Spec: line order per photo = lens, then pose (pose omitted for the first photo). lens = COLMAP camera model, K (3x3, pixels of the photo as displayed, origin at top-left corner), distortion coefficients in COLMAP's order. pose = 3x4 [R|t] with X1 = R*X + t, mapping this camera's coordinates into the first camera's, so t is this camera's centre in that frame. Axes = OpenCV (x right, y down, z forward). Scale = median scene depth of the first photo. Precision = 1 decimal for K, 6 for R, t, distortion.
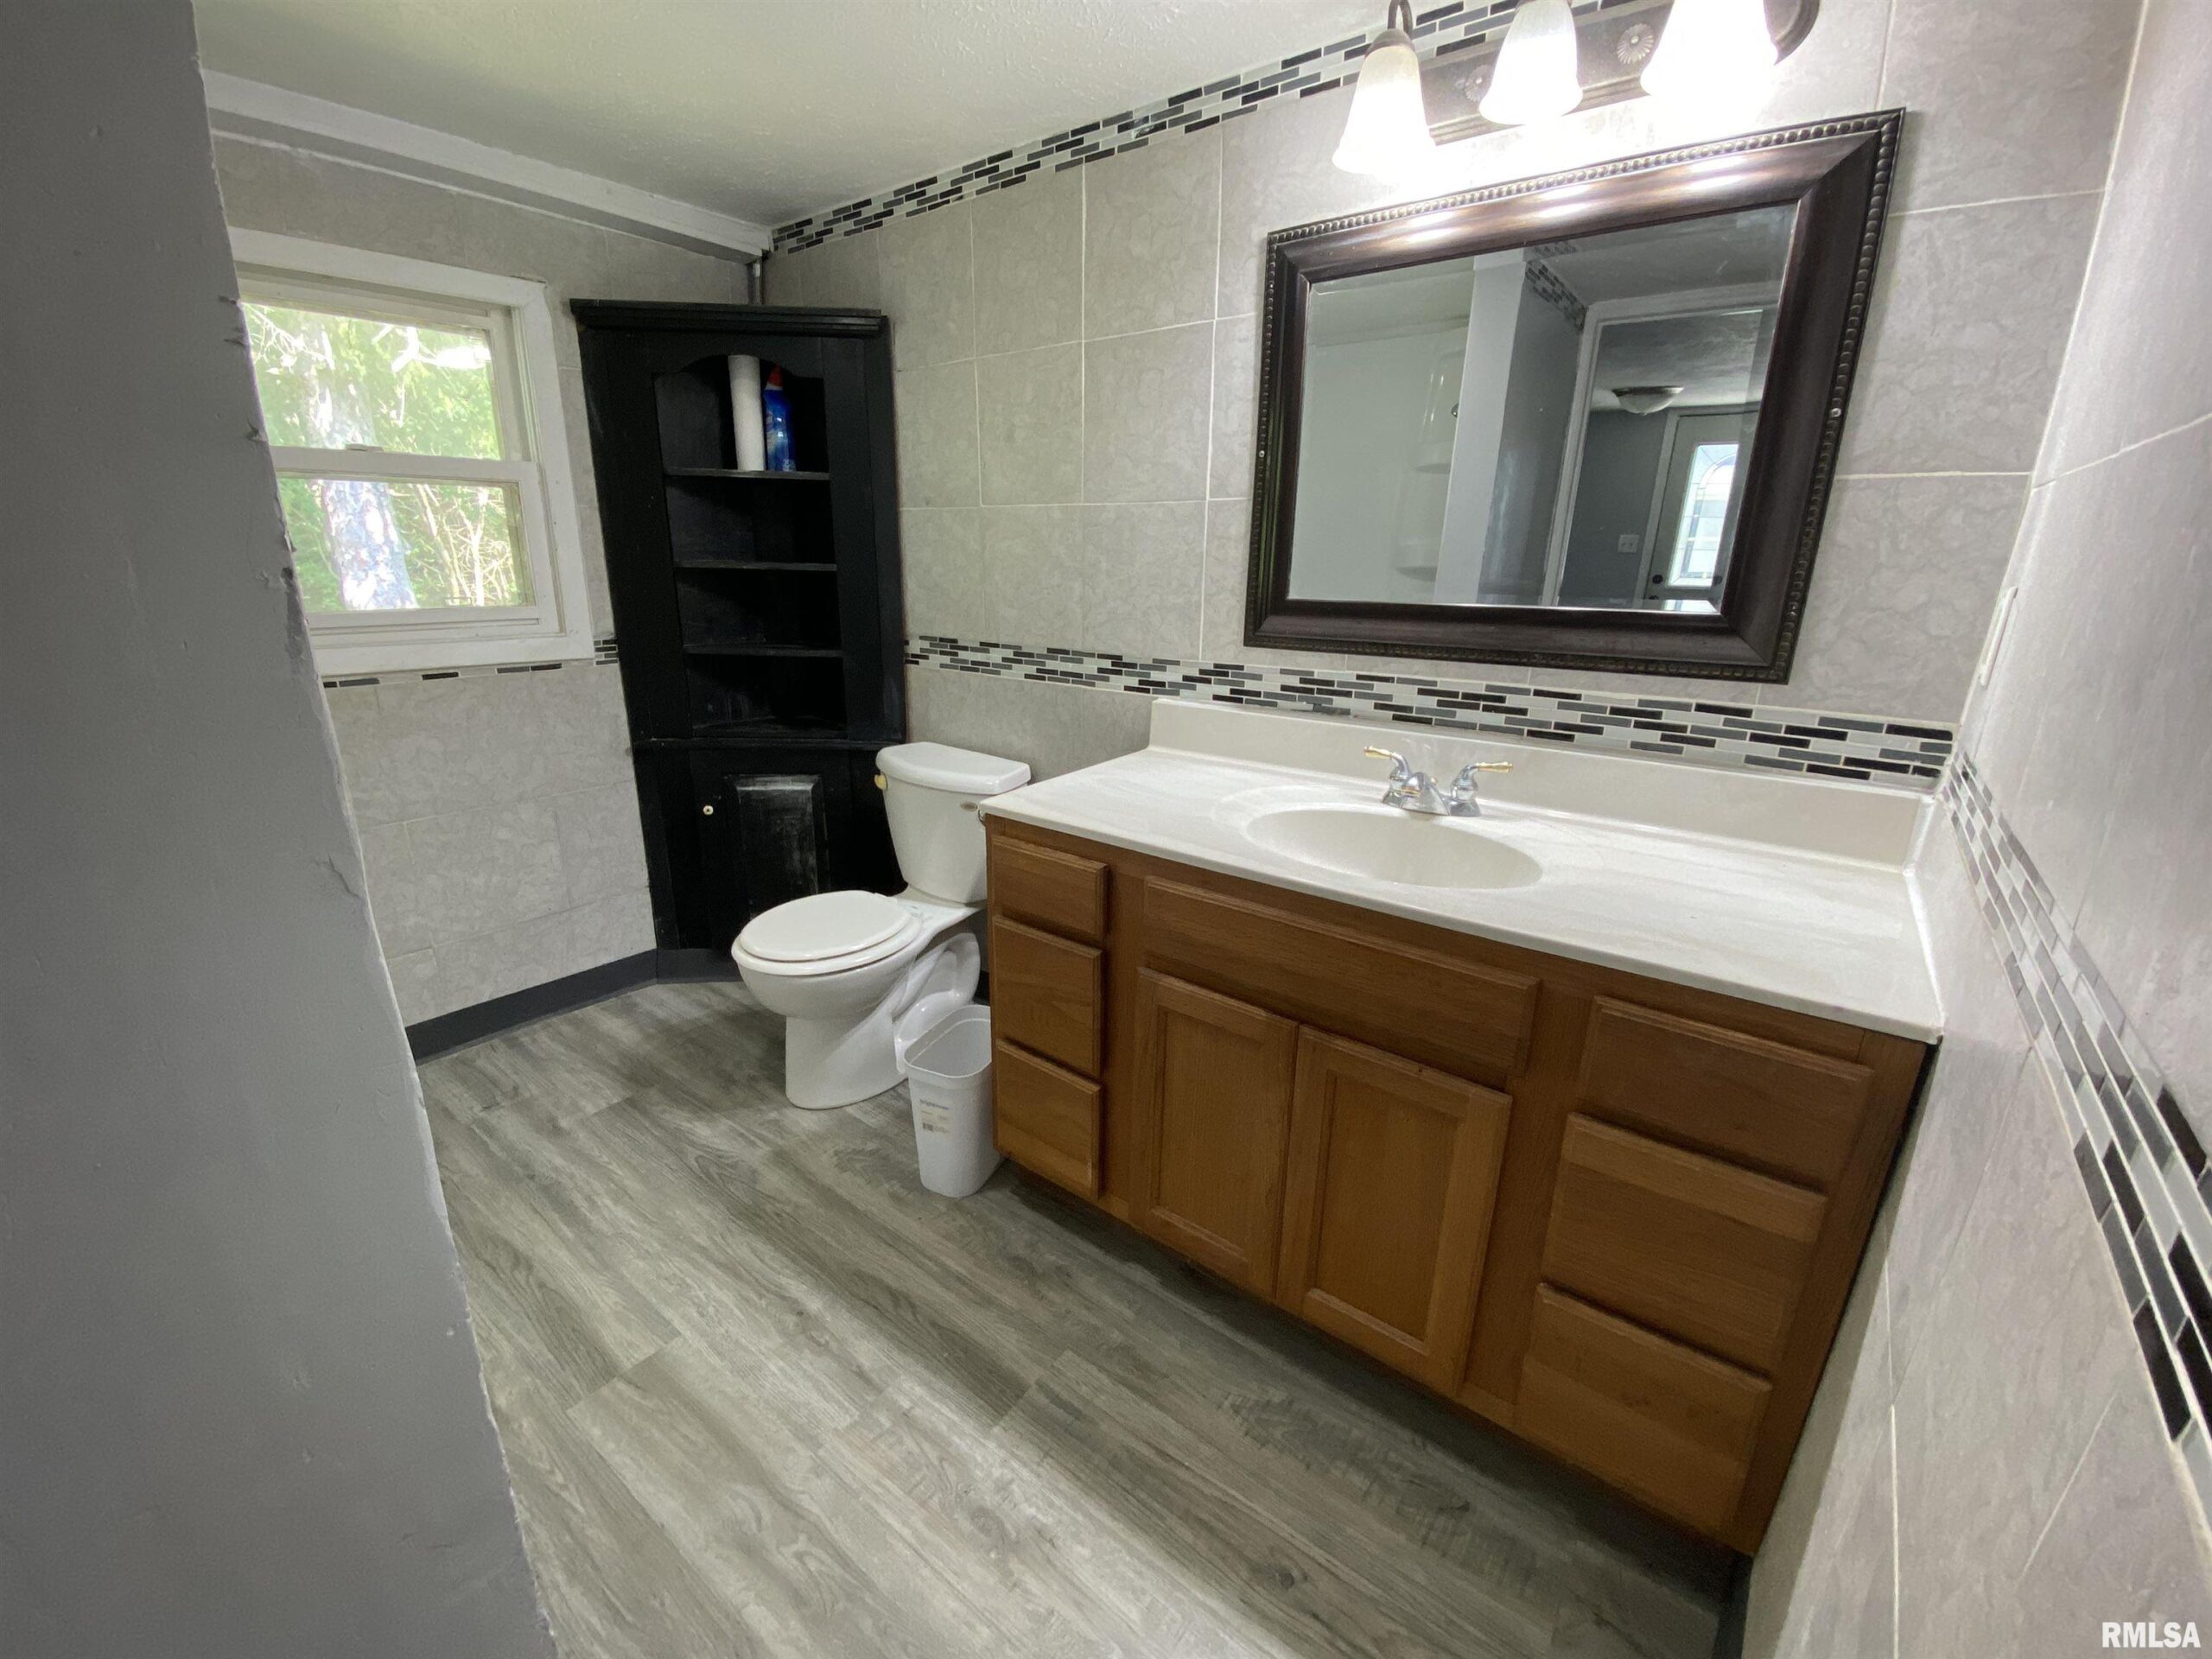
lens RADIAL K [[919.7, 0, 1093.4], [0, 919.7, 824.7], [0, 0, 1]] dist [0.042603, -0.031432]
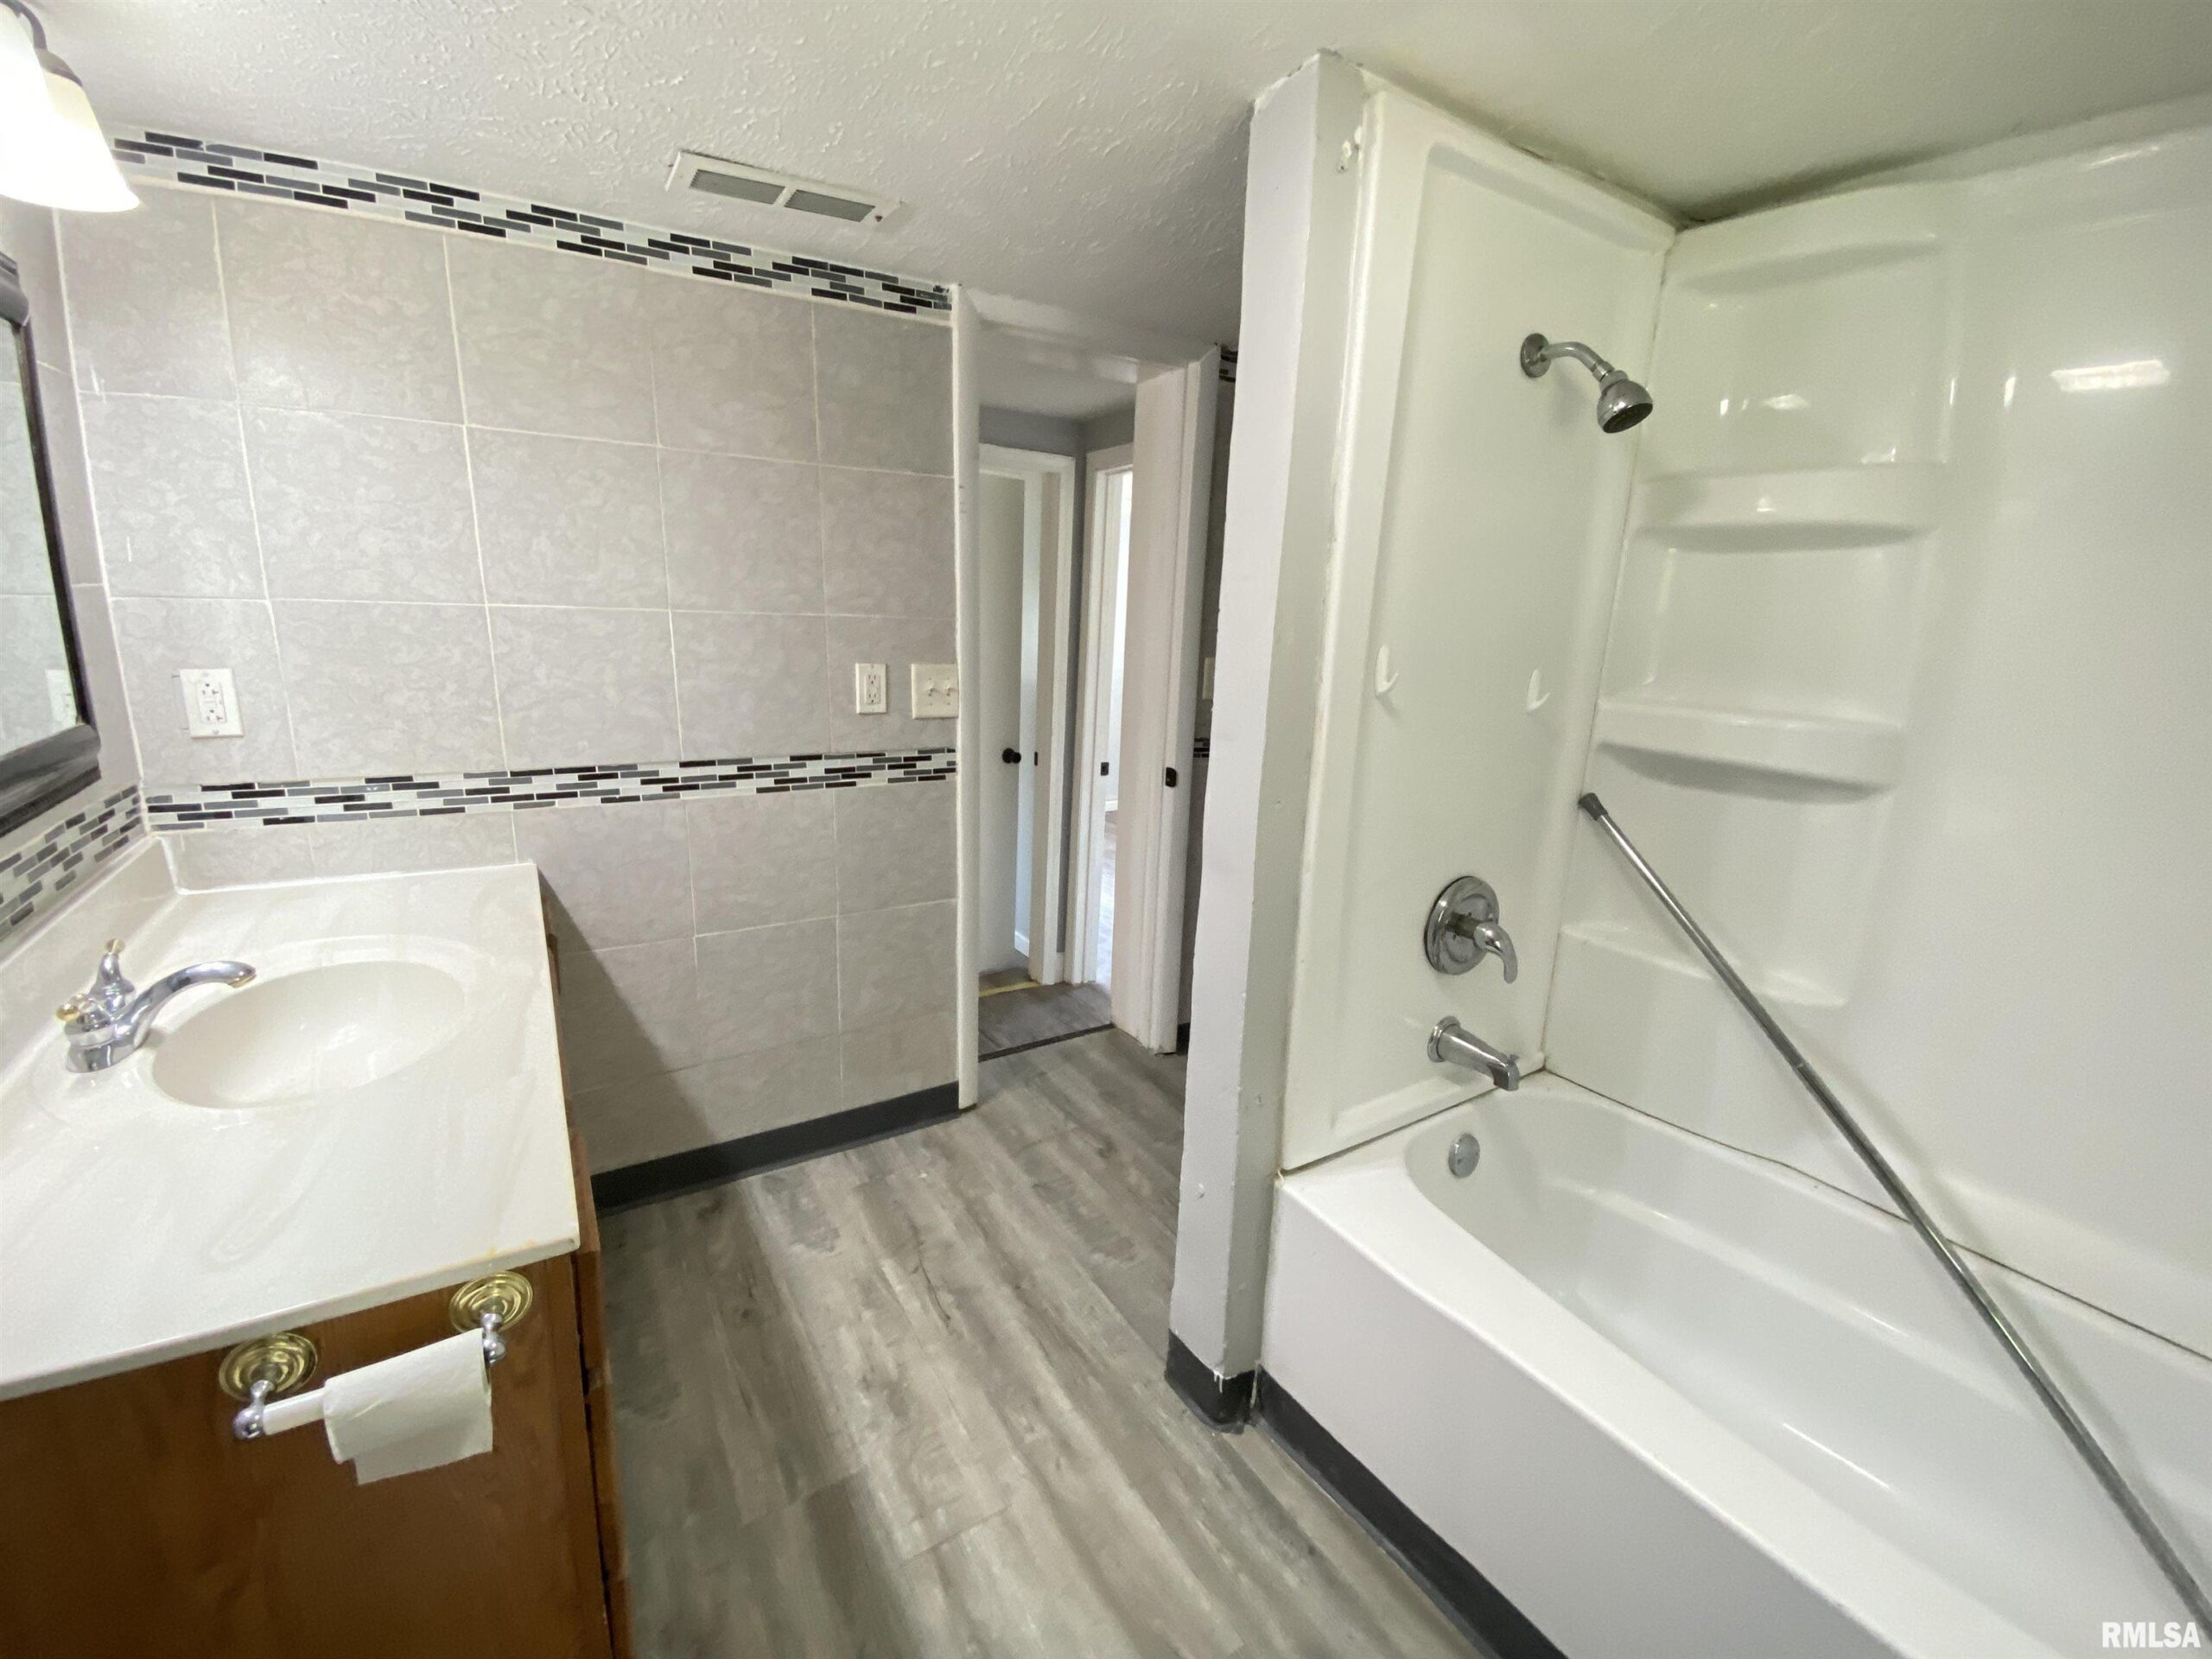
lens RADIAL K [[919.7, 0, 1093.4], [0, 919.7, 824.7], [0, 0, 1]] dist [0.042603, -0.031432]
pose [[-0.935270, -0.134525, 0.327372, -0.628464], [0.049835, 0.865684, 0.498105, -0.549584], [-0.350408, 0.482177, -0.802944, 1.418838]]
